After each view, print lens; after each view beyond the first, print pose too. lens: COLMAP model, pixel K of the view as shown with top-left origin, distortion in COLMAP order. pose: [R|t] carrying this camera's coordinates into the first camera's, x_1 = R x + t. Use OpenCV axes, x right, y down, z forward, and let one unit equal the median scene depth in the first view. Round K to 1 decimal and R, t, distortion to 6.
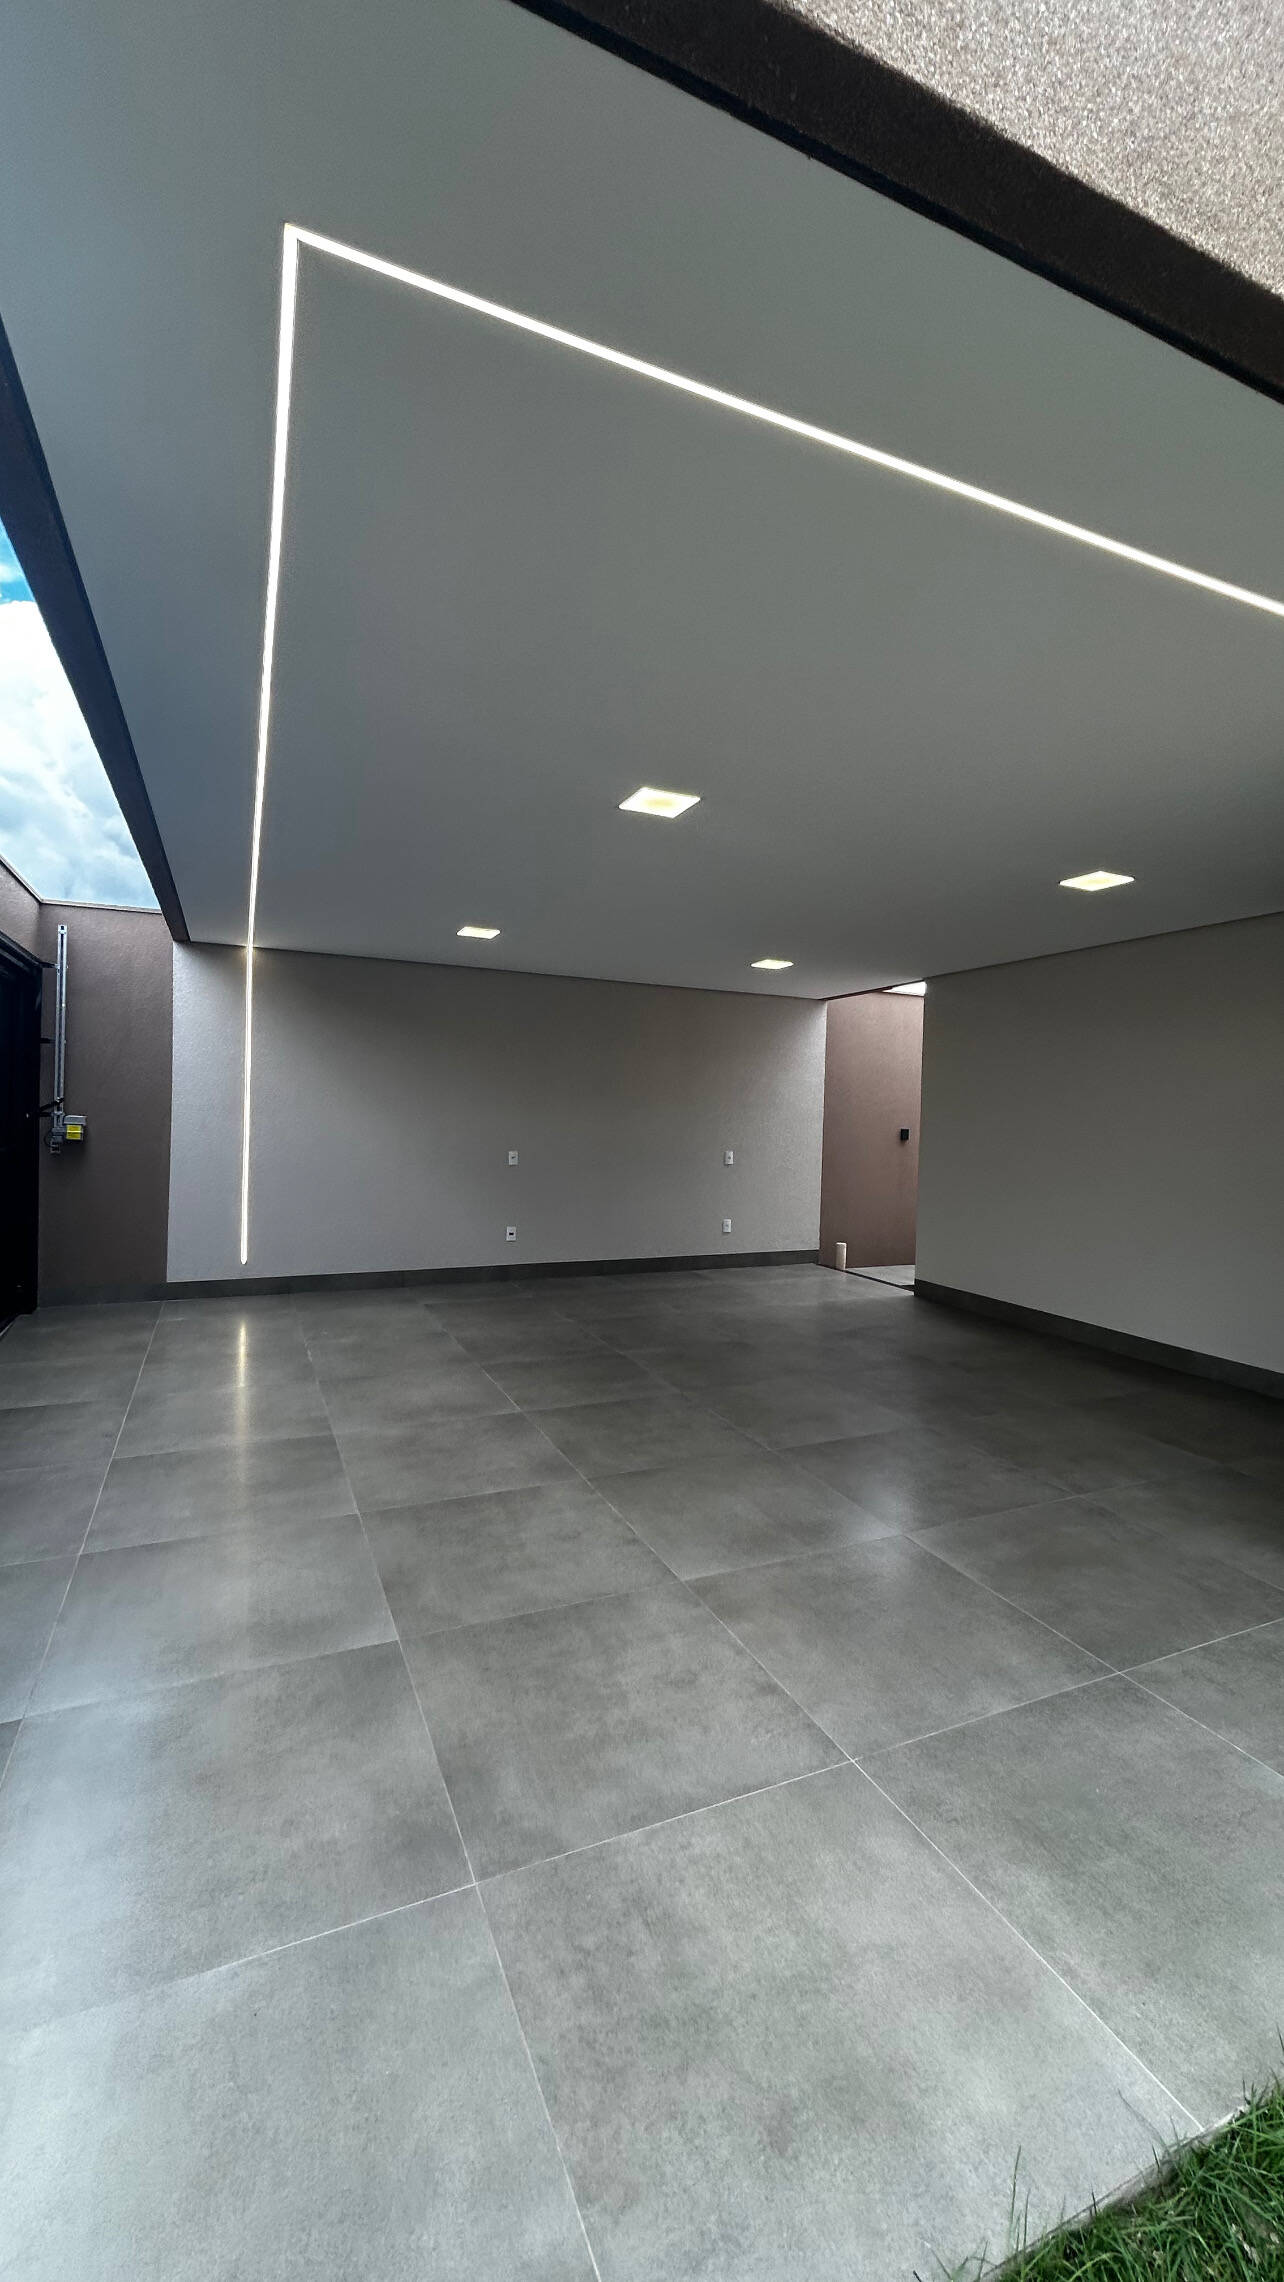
lens RADIAL K [[920.6, 0, 643.6], [0, 920.6, 1136.9], [0, 0, 1]] dist [0.000864, 0.000294]
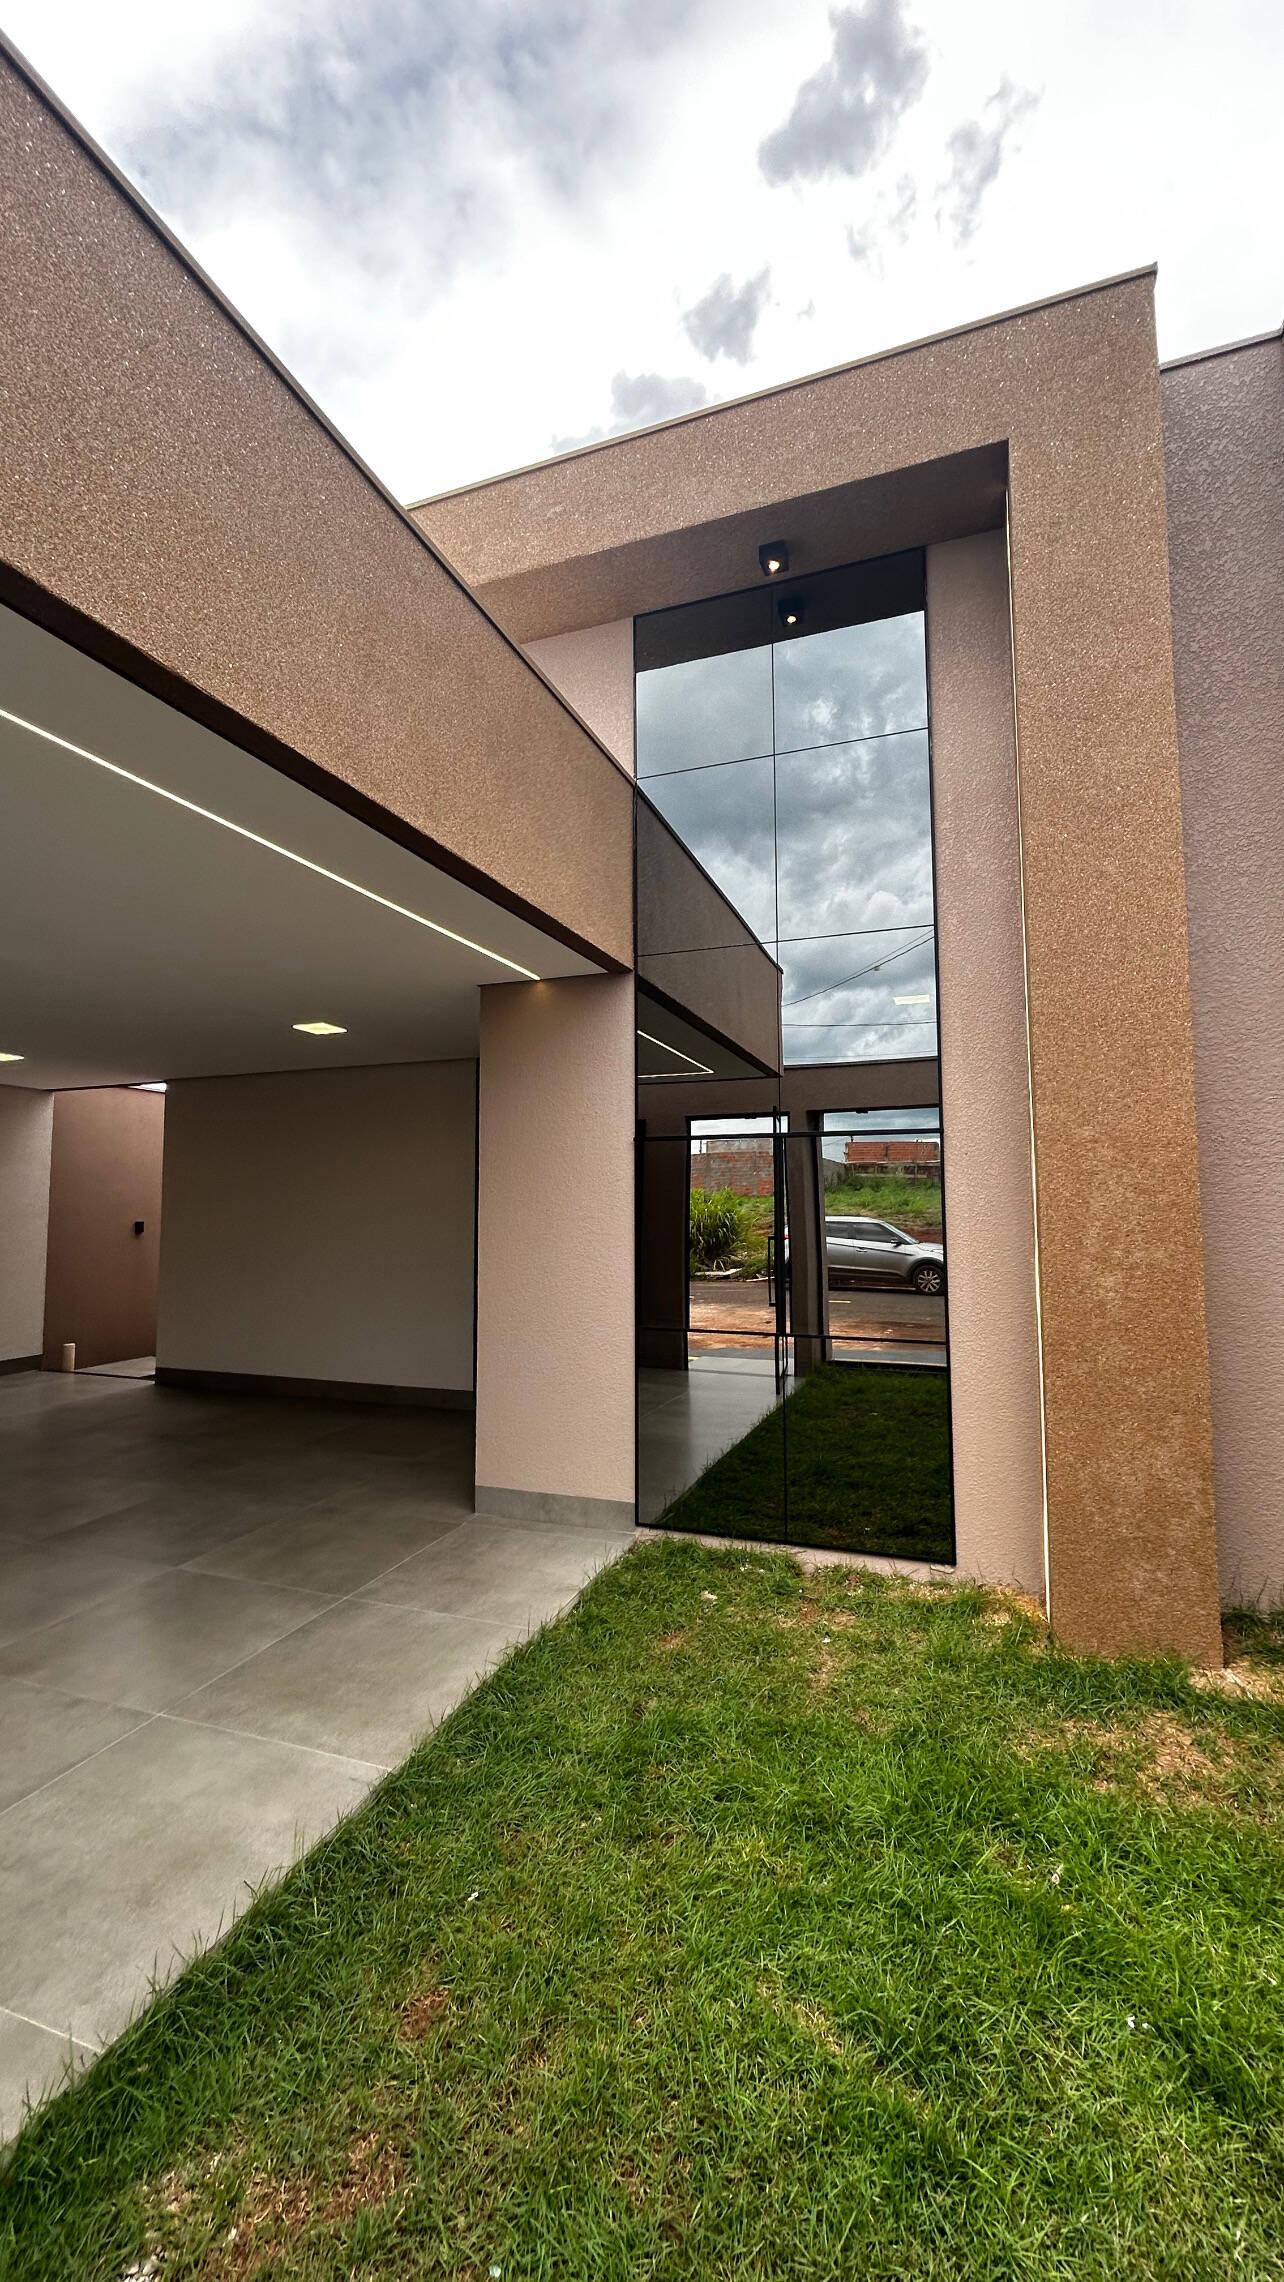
lens RADIAL K [[920.6, 0, 643.6], [0, 920.6, 1136.9], [0, 0, 1]] dist [0.000864, 0.000294]
pose [[0.698151, 0.025309, 0.715503, -0.223829], [0.039504, 0.996491, -0.073795, -0.019026], [-0.714859, 0.079786, 0.694702, -0.422456]]
